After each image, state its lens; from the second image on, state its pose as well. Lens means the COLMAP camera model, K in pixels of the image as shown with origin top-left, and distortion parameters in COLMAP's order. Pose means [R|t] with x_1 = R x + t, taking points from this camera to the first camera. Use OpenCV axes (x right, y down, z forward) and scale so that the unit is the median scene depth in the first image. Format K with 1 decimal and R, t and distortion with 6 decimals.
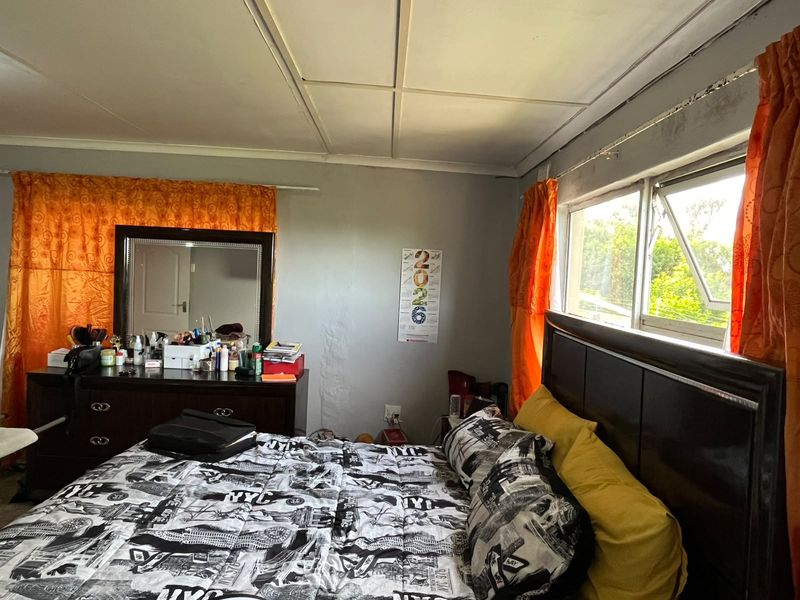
lens RADIAL K [[507.7, 0, 398.2], [0, 507.7, 302.3], [0, 0, 1]] dist [0.001171, -0.002865]
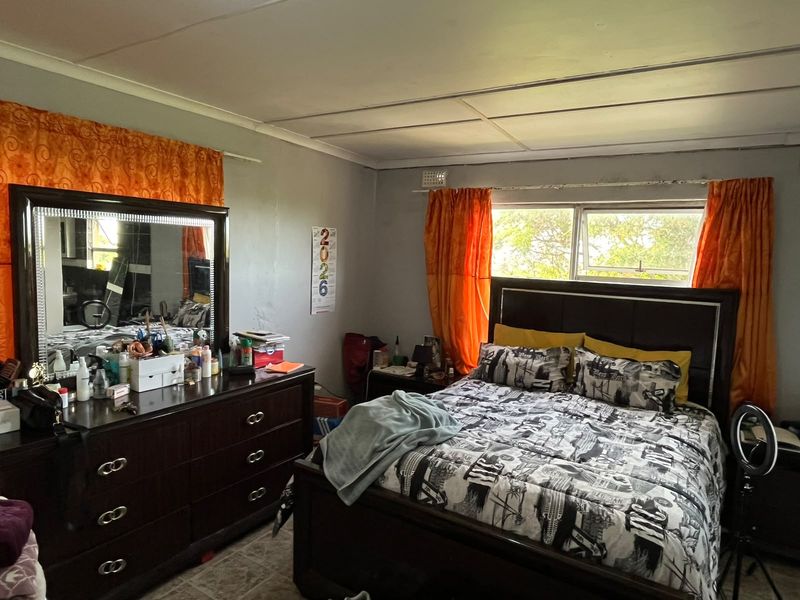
lens RADIAL K [[507.7, 0, 398.2], [0, 507.7, 302.3], [0, 0, 1]] dist [0.001171, -0.002865]
pose [[0.541055, -0.114722, 0.833126, -0.815782], [0.040921, 0.993070, 0.110171, -0.060718], [-0.839991, -0.025517, 0.542000, 0.287765]]
